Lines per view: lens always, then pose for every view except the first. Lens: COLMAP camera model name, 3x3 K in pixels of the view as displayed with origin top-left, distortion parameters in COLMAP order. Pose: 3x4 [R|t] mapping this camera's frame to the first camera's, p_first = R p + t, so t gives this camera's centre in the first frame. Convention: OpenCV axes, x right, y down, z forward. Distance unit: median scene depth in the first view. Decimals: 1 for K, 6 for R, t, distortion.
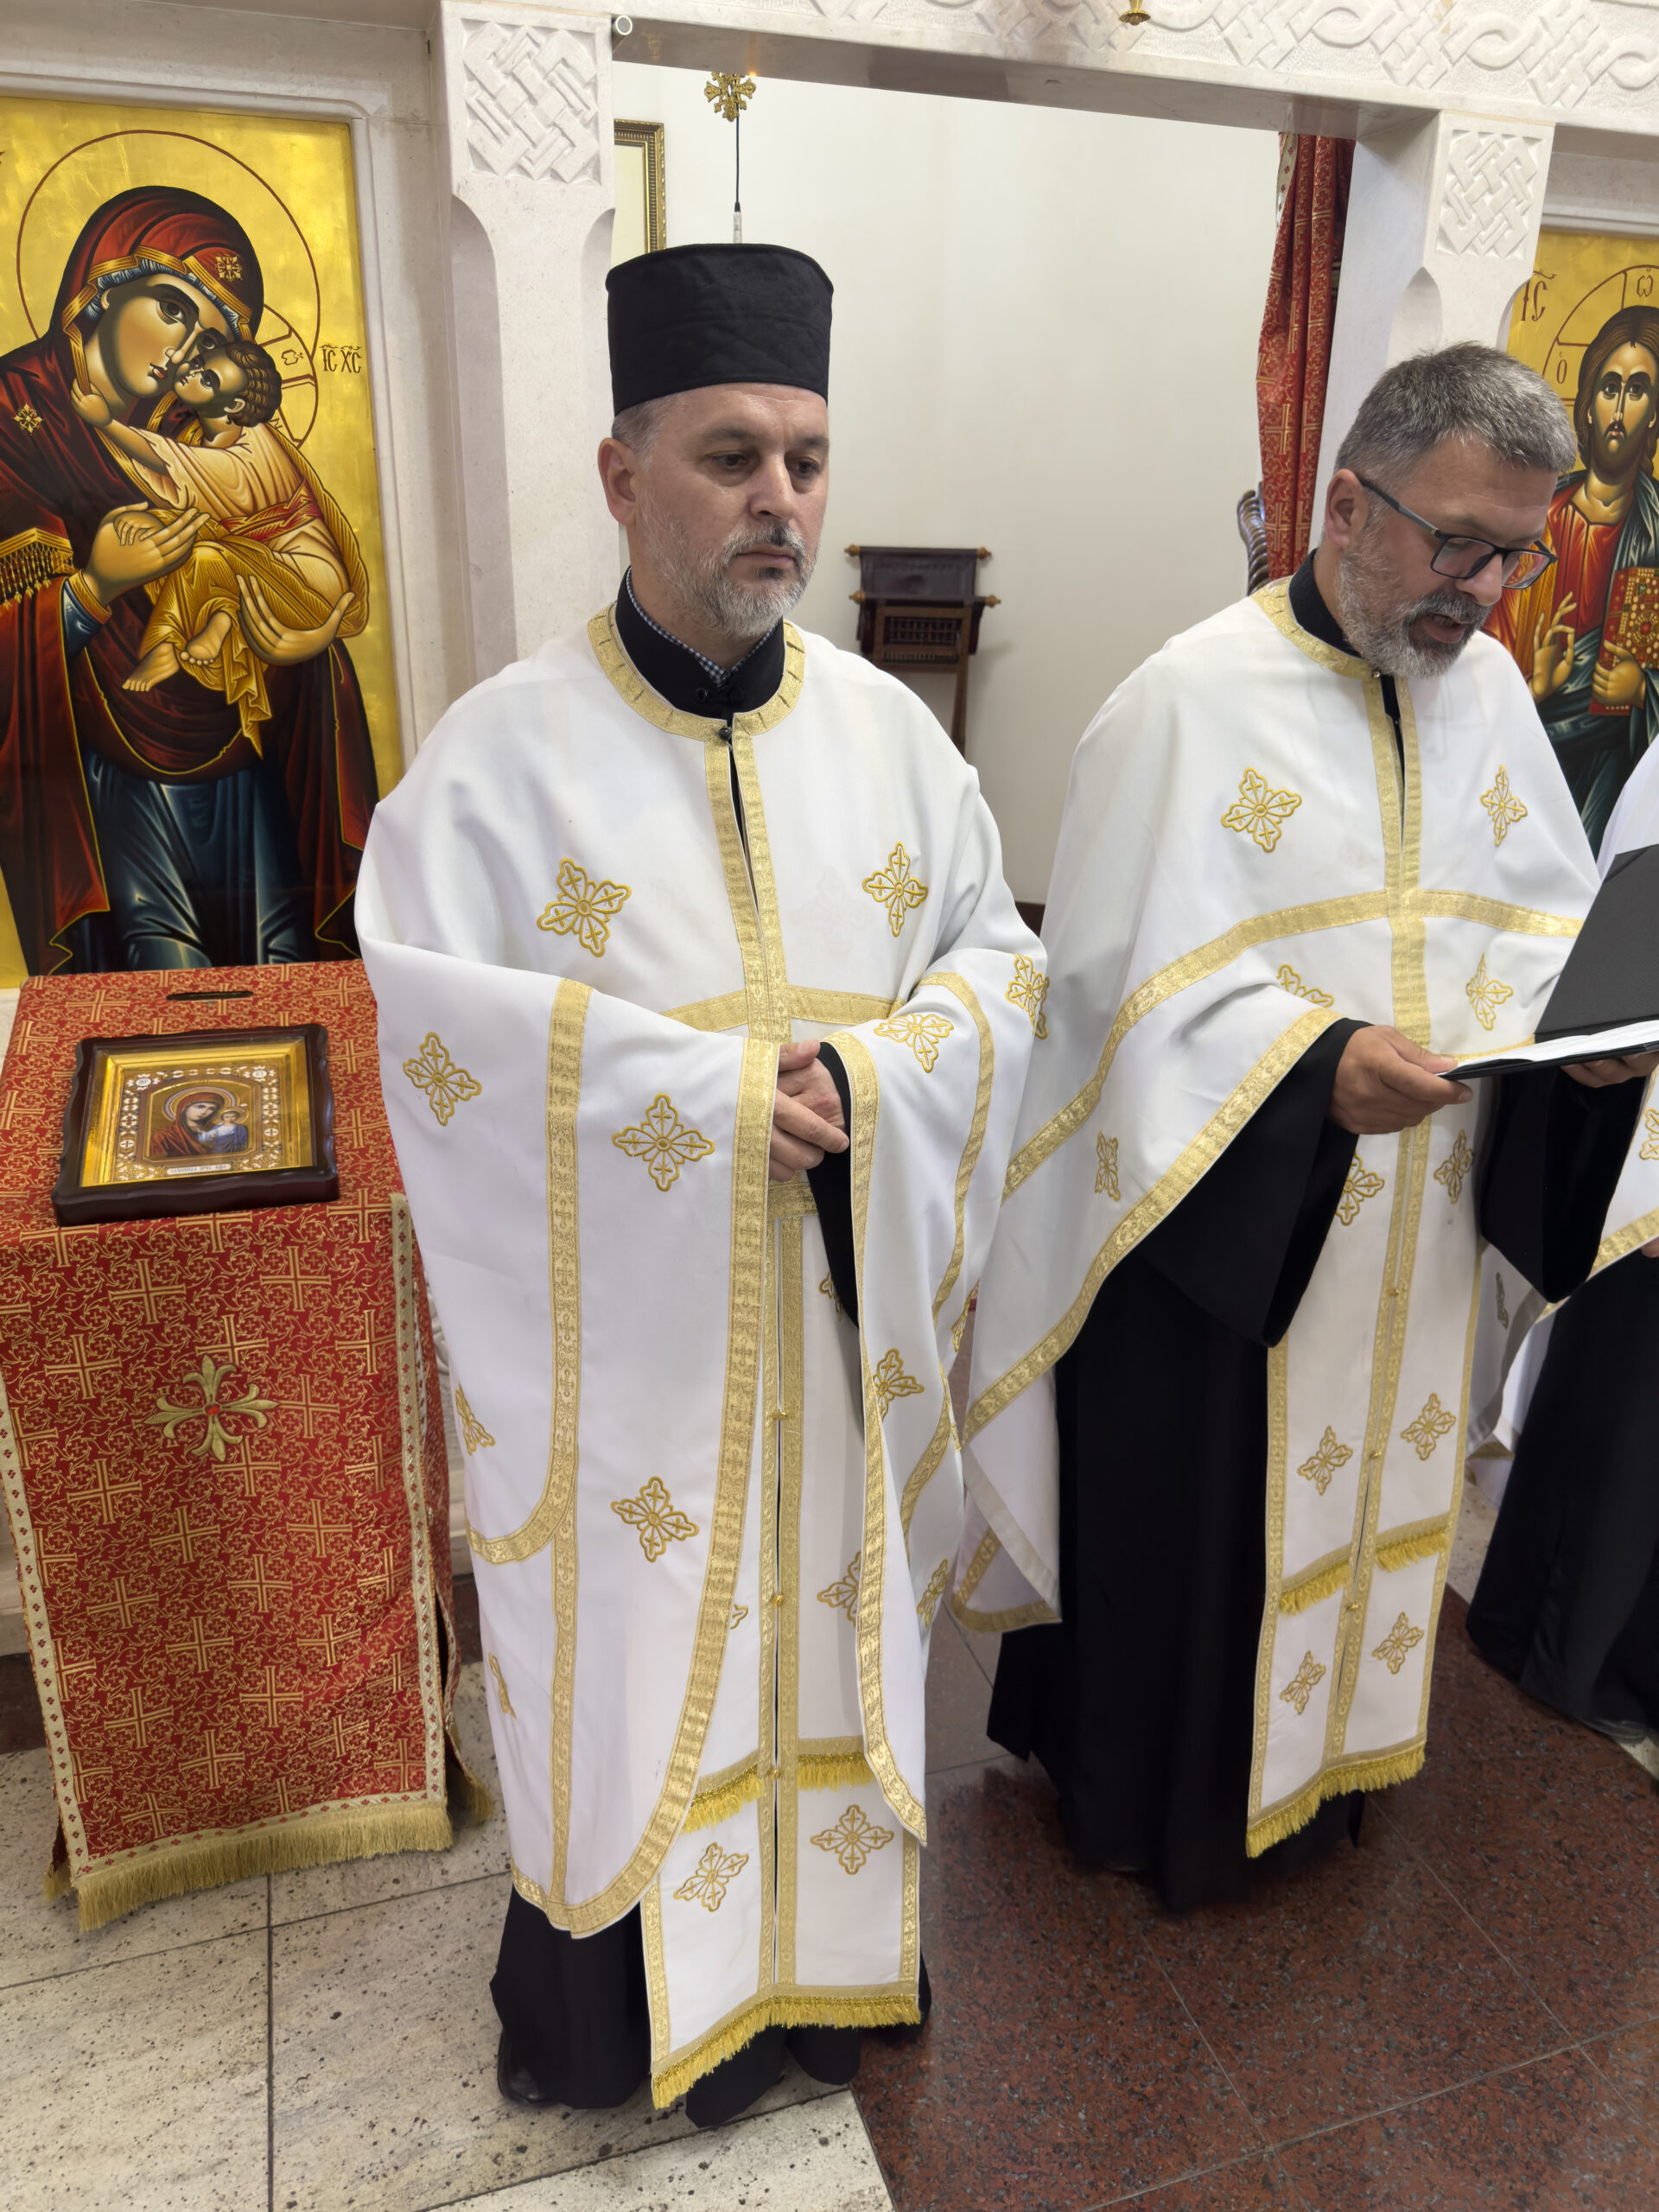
lens RADIAL K [[1581.2, 0, 829.5], [0, 1581.2, 1142.4], [0, 0, 1]] dist [0.021370, -0.041241]
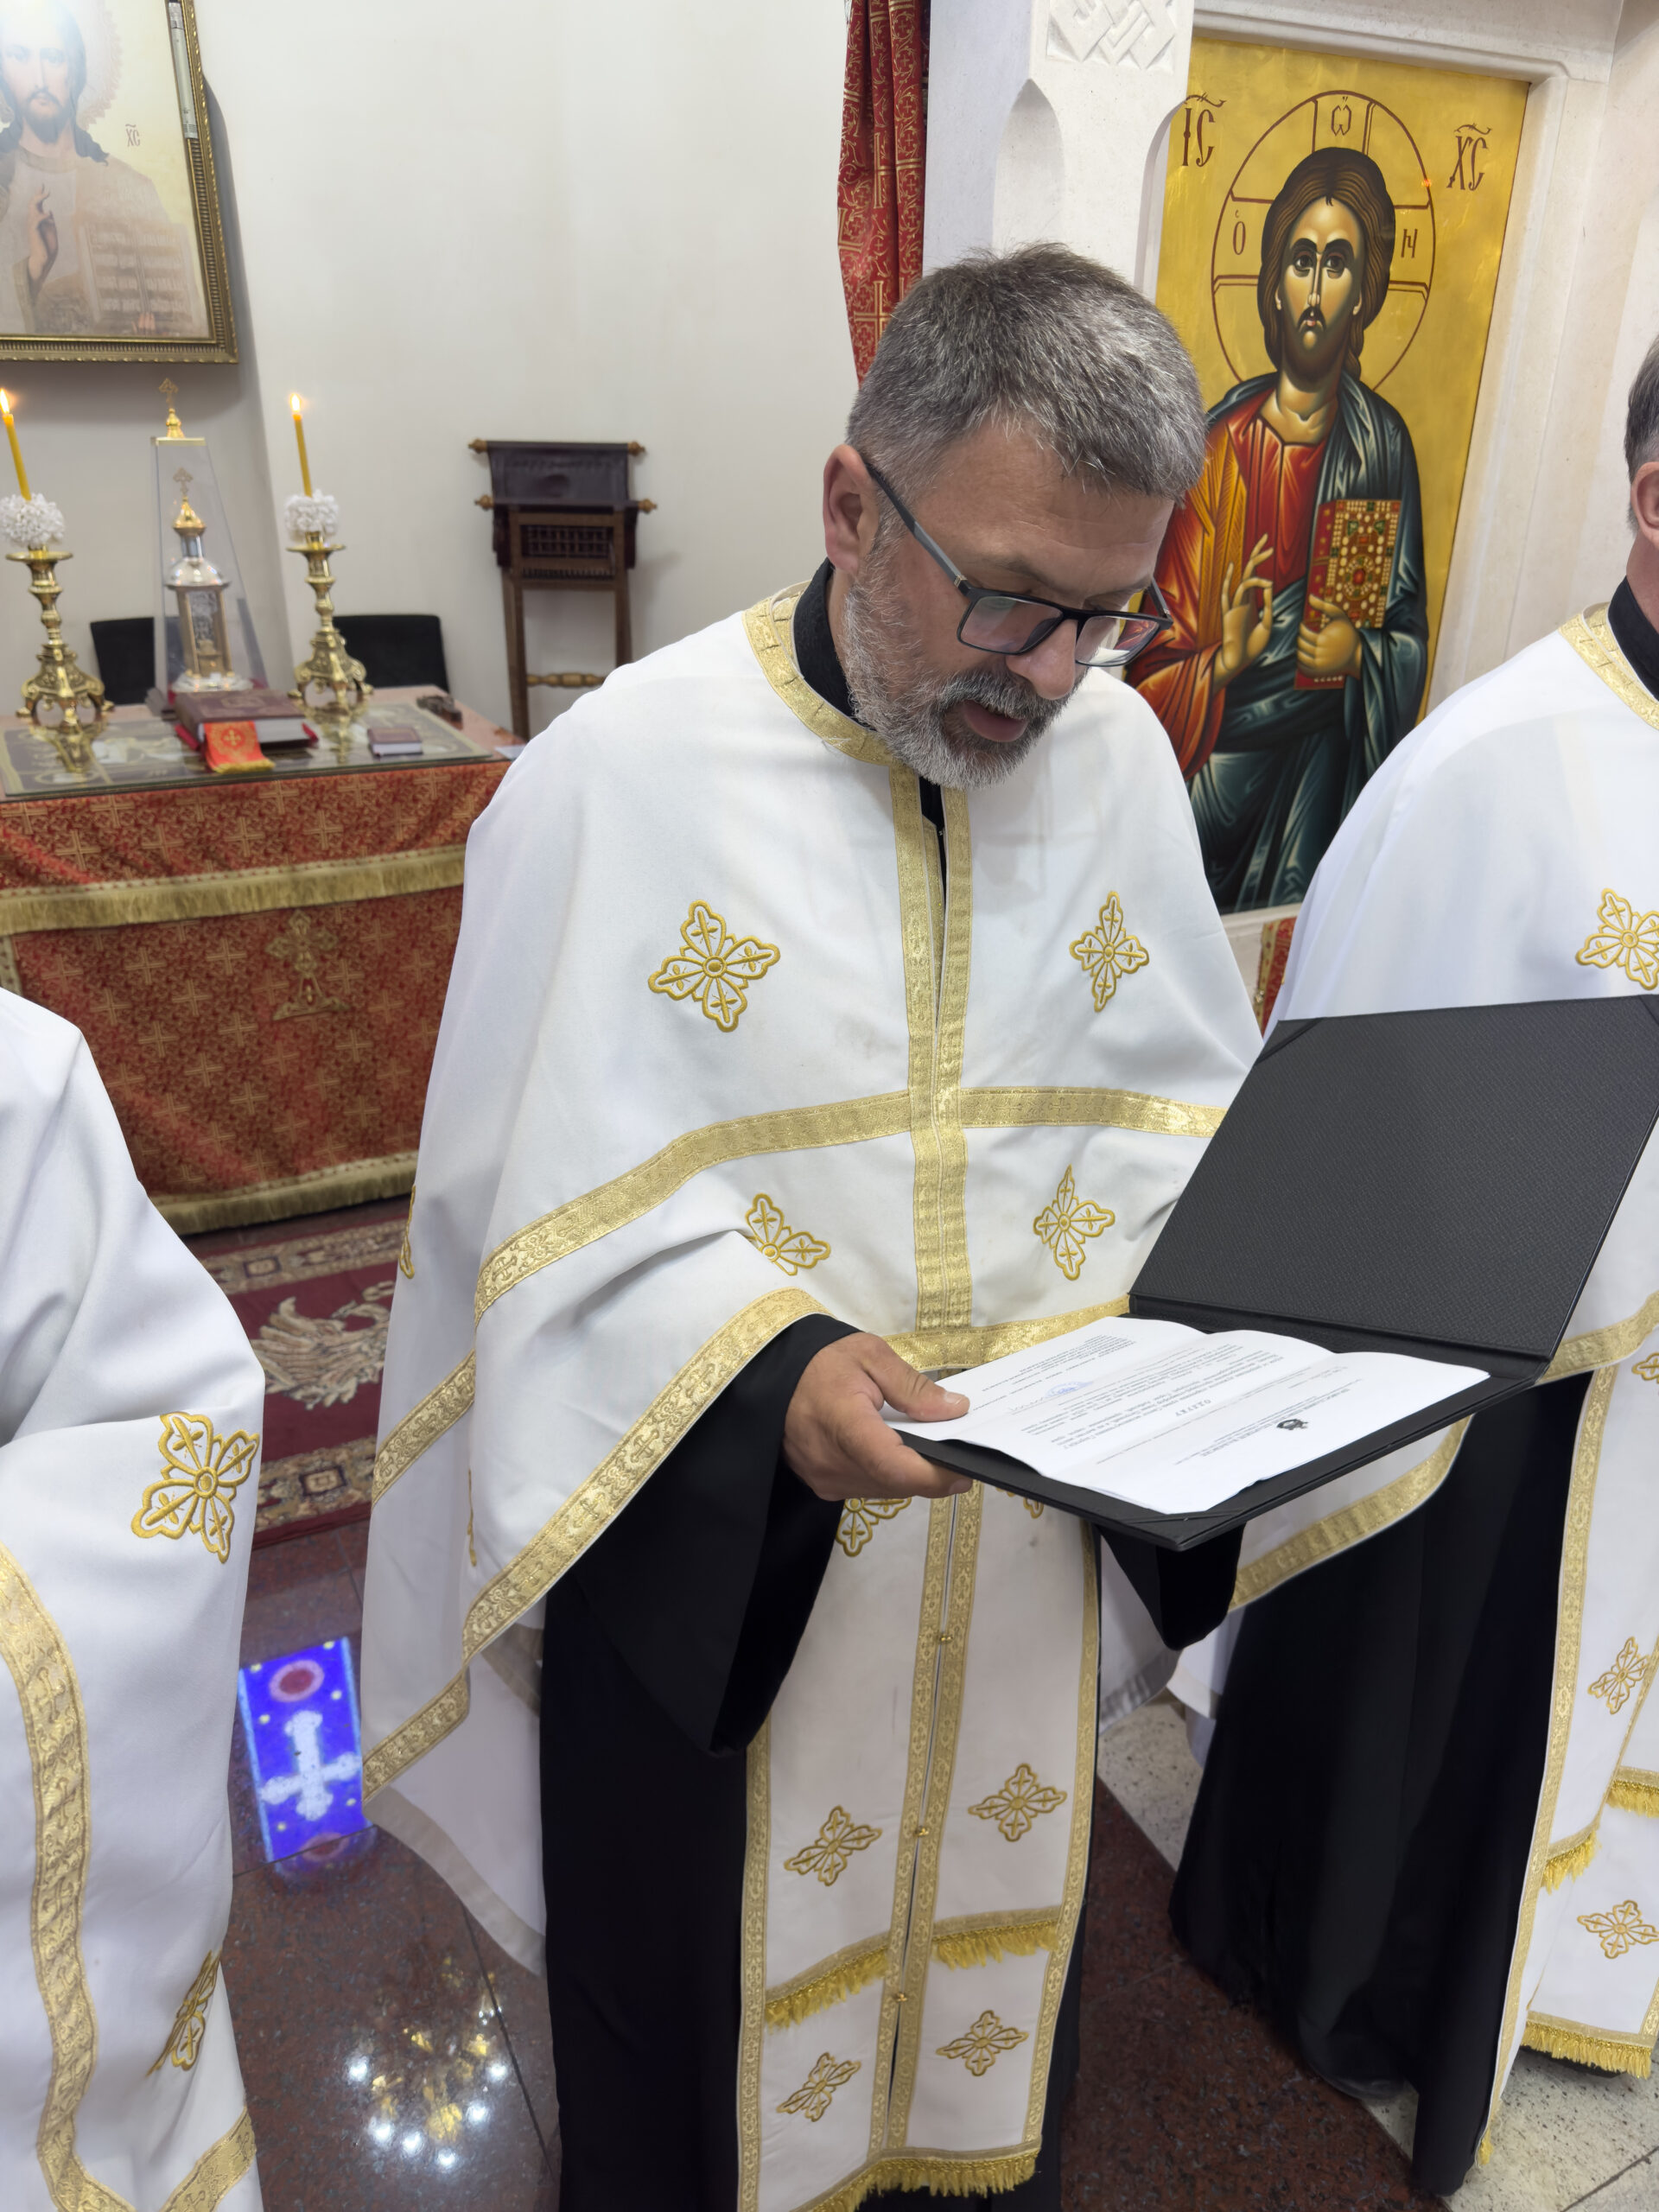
lens RADIAL K [[1581.2, 0, 860.3], [0, 1581.2, 1125.2], [0, 0, 1]] dist [0.021370, -0.041241]
pose [[0.986139, -0.070588, 0.150160, 0.178384], [0.060559, 0.995682, 0.070353, -0.165254], [-0.154477, -0.060285, 0.986155, 0.328102]]
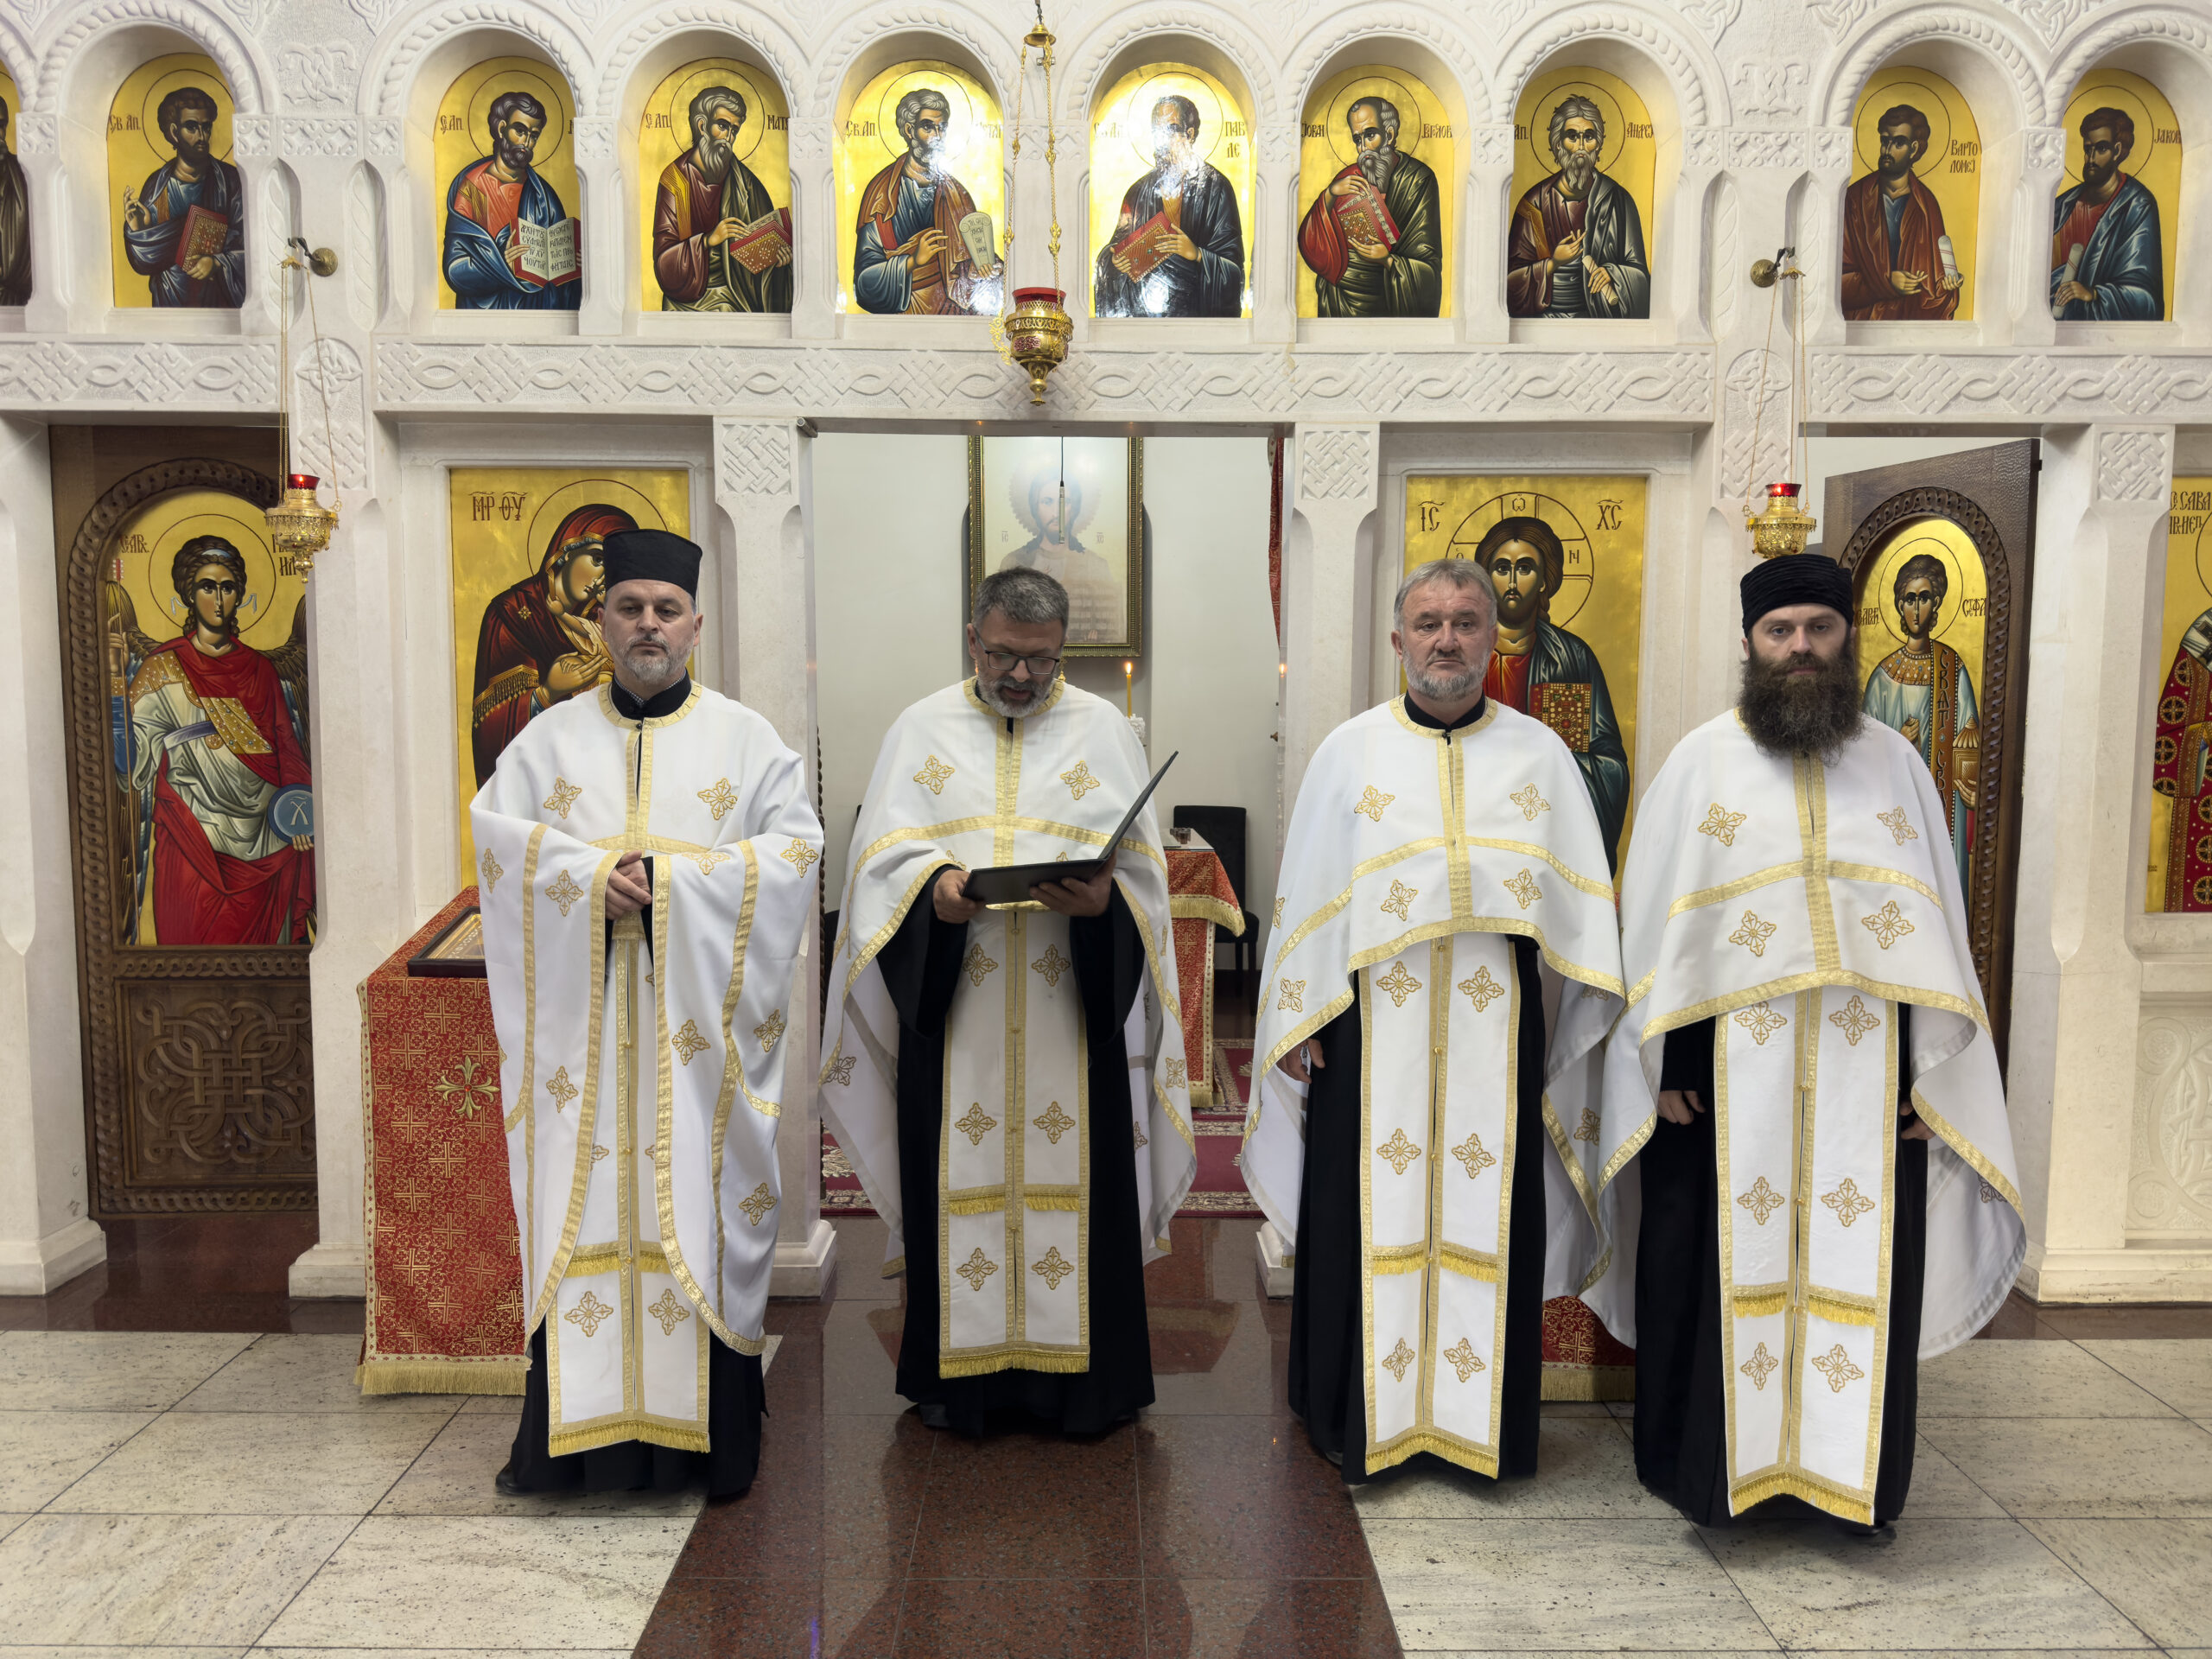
lens RADIAL K [[1581.2, 0, 1106.5], [0, 1581.2, 846.6], [0, 0, 1]] dist [0.021370, -0.041241]
pose [[0.952833, 0.017058, -0.303016, 0.736234], [-0.102114, 0.958228, -0.267155, 0.259409], [0.285801, 0.285496, 0.914773, -0.486860]]
